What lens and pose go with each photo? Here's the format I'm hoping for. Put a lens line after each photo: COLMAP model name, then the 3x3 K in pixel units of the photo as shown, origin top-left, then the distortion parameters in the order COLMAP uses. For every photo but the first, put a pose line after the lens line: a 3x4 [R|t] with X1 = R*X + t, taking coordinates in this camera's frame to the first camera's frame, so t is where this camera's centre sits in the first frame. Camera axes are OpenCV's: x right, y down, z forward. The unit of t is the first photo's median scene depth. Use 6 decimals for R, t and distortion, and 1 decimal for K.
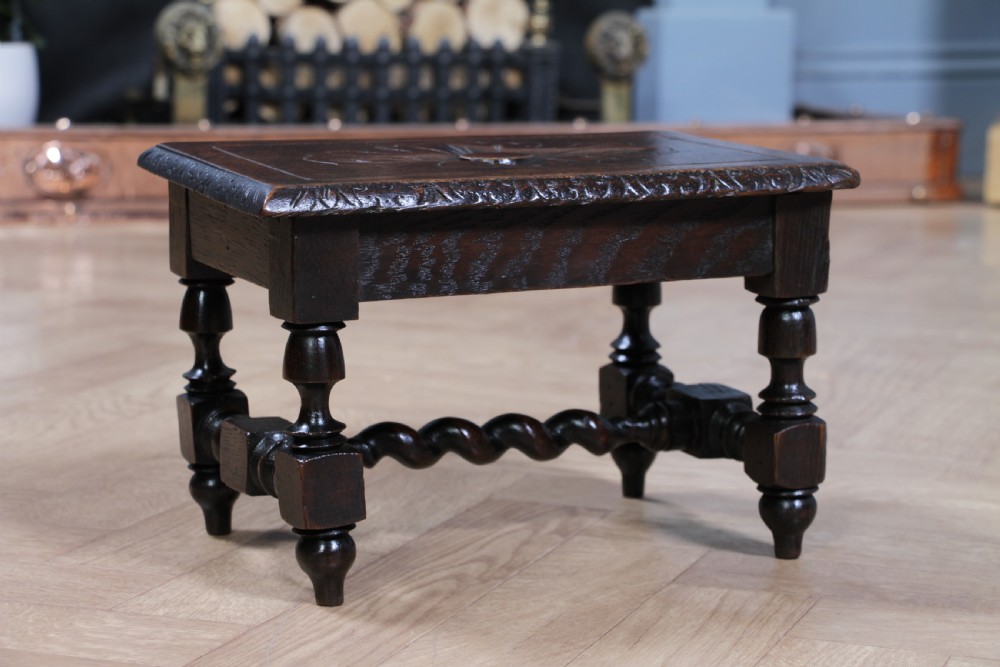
lens RADIAL K [[2309.6, 0, 469.1], [0, 2309.6, 333.9], [0, 0, 1]] dist [0.290869, 0.148617]
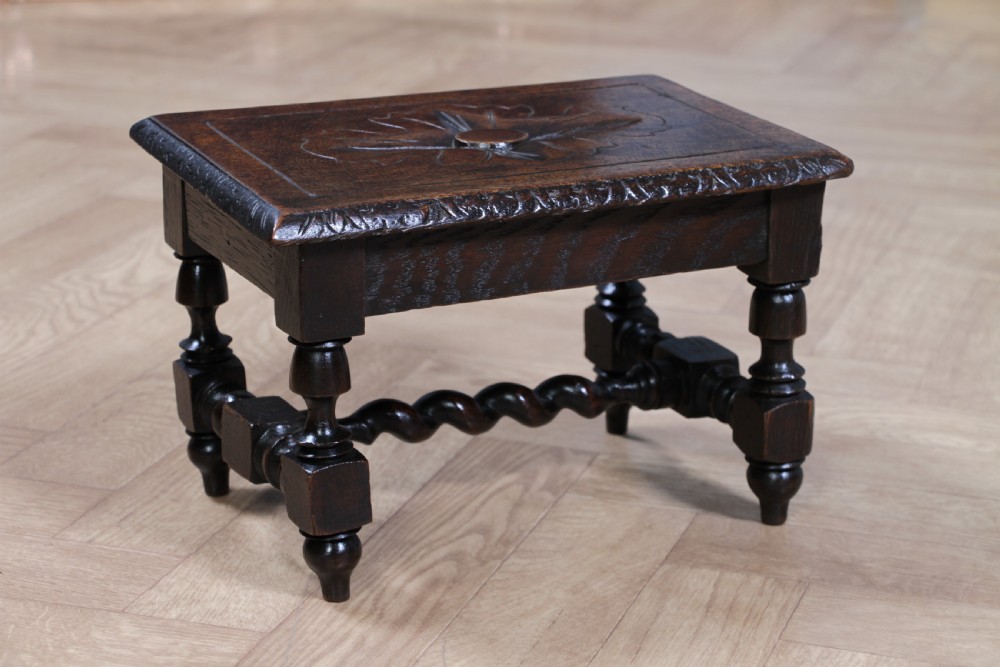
lens RADIAL K [[2309.6, 0, 469.1], [0, 2309.6, 333.9], [0, 0, 1]] dist [0.290869, 0.148617]
pose [[0.999475, -0.006496, 0.031744, -0.032061], [0.002186, 0.990983, 0.133971, -0.133238], [-0.032328, -0.133832, 0.990477, -0.004909]]
